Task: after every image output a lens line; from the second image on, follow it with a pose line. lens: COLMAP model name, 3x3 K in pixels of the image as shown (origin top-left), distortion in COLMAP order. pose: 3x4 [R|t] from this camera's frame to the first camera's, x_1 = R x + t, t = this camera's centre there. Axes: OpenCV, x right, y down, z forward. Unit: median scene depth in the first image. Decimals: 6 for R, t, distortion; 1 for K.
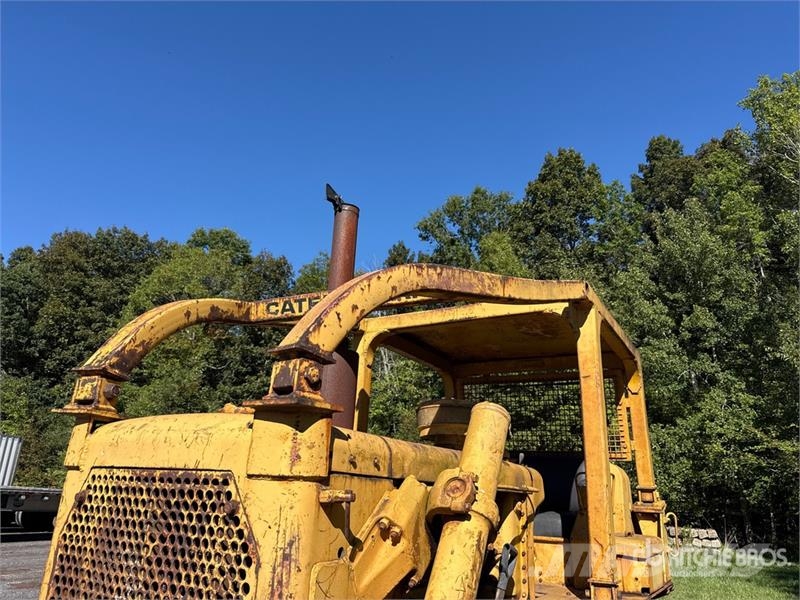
lens RADIAL K [[562.9, 0, 400.6], [0, 562.9, 306.7], [0, 0, 1]] dist [0.073290, -0.088867]
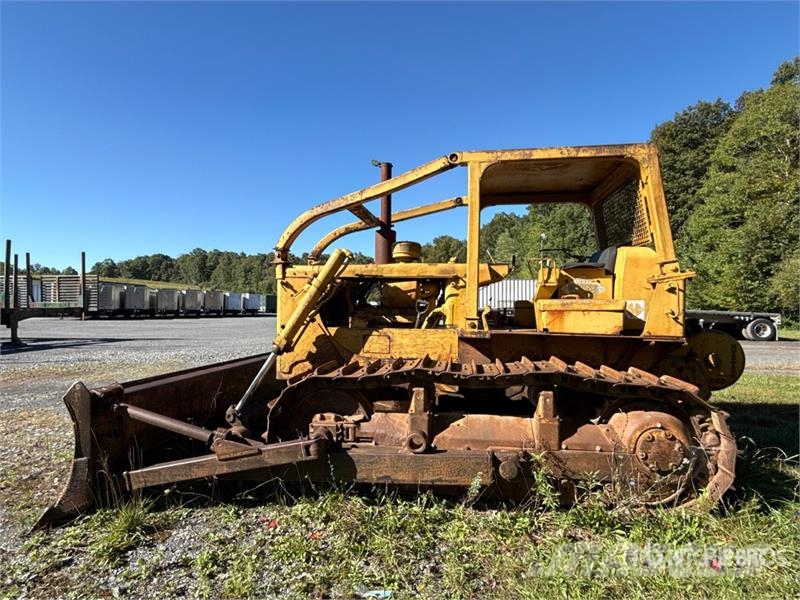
lens RADIAL K [[417.1, 0, 398.3], [0, 417.1, 301.3], [0, 0, 1]] dist [-0.001317, 0.001196]
pose [[0.354851, -0.053763, -0.933376, 1.622279], [0.302624, 0.951203, 0.060262, 0.289593], [0.884590, -0.303846, 0.353805, 0.338860]]
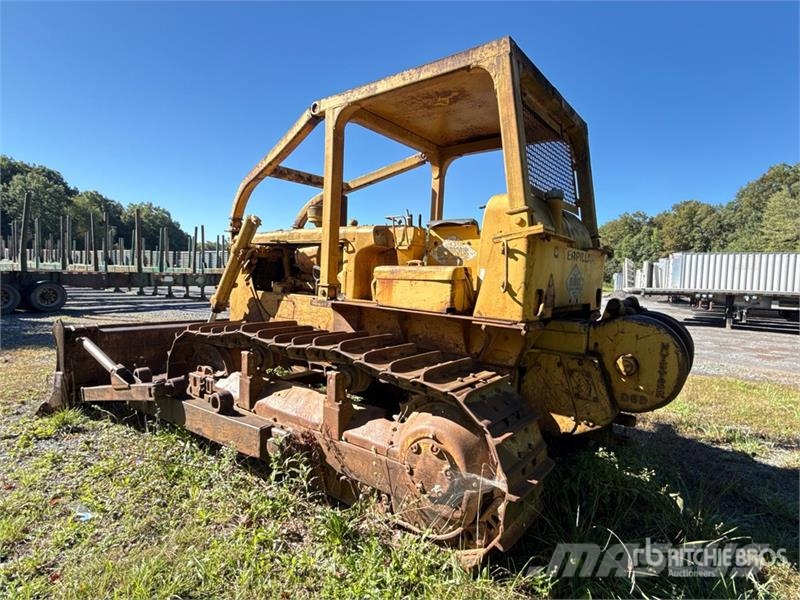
lens RADIAL K [[417.1, 0, 398.3], [0, 417.1, 301.3], [0, 0, 1]] dist [-0.001317, 0.001196]
pose [[-0.139838, 0.007999, -0.990142, 1.635359], [0.268574, 0.962787, -0.030153, 0.652142], [0.953055, -0.270143, -0.136782, 1.422088]]
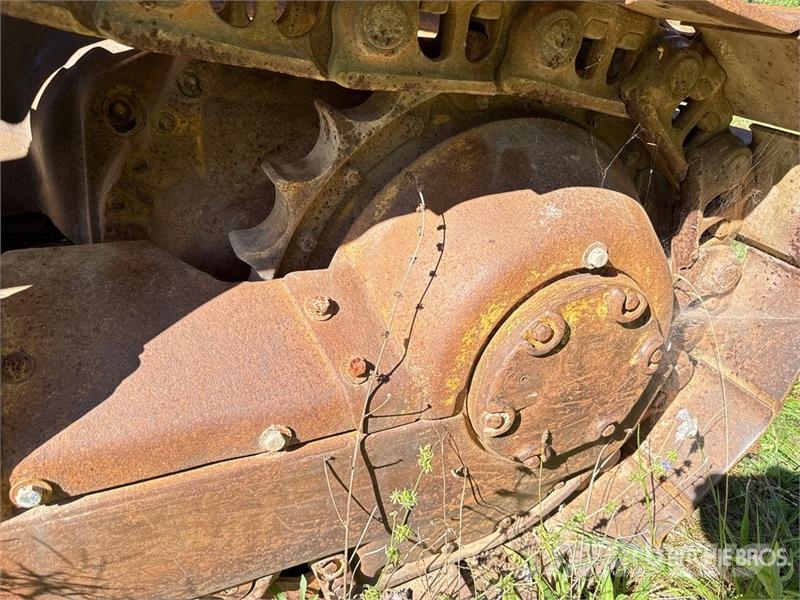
lens RADIAL K [[507.8, 0, 402.8], [0, 507.8, 302.3], [0, 0, 1]] dist [-0.000495, -0.001824]
pose [[0.789673, 0.319805, -0.523585, 0.833003], [0.144777, 0.732168, 0.665560, 0.748674], [0.596201, -0.601377, 0.531873, 1.091685]]
